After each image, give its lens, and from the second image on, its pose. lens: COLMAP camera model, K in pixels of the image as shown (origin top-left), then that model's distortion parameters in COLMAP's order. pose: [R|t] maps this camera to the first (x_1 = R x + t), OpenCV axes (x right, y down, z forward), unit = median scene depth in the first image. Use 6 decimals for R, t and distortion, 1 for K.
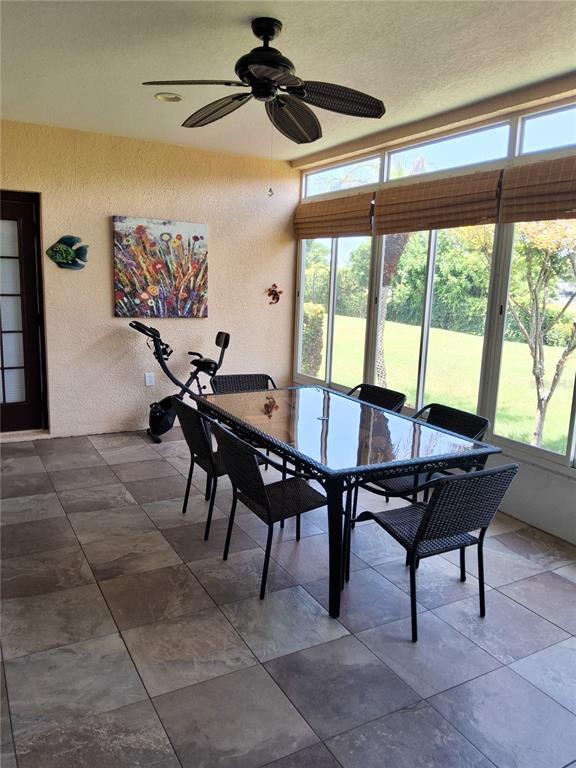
lens RADIAL K [[571.5, 0, 288.0], [0, 571.5, 384.0], [0, 0, 1]] dist [0.098455, -0.166762]
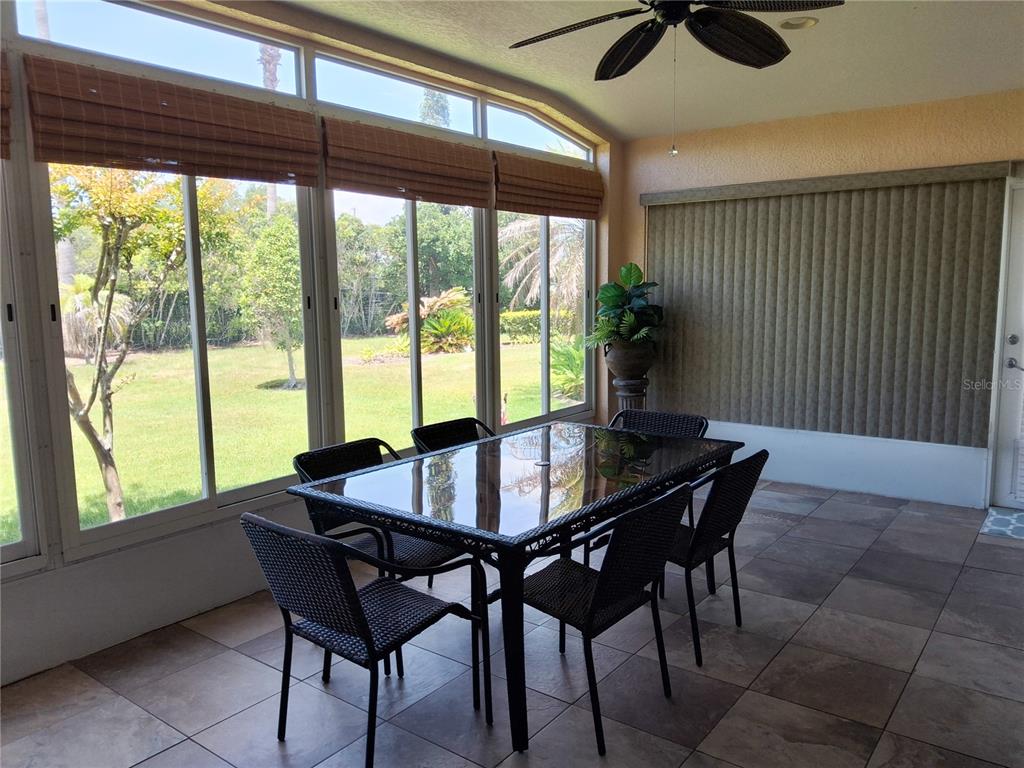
lens RADIAL K [[772.3, 0, 513.2], [0, 772.3, 373.6], [0, 0, 1]] dist [0.048715, -0.005543]
pose [[-0.397289, -0.157241, 0.904122, -0.525888], [0.144050, 0.962313, 0.230659, -0.190198], [-0.906318, 0.221877, -0.359665, 0.927552]]
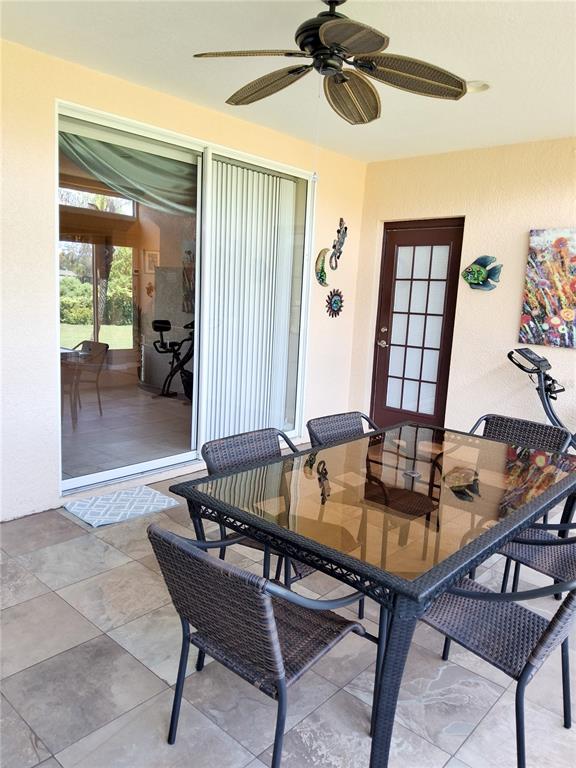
lens RADIAL K [[572.3, 0, 288.0], [0, 572.3, 384.0], [0, 0, 1]] dist [0.001599, -0.007914]
pose [[0.315339, 0.135566, -0.939246, 0.449975], [-0.202510, 0.976558, 0.072962, -0.049116], [0.927120, 0.167199, 0.335400, 0.406602]]
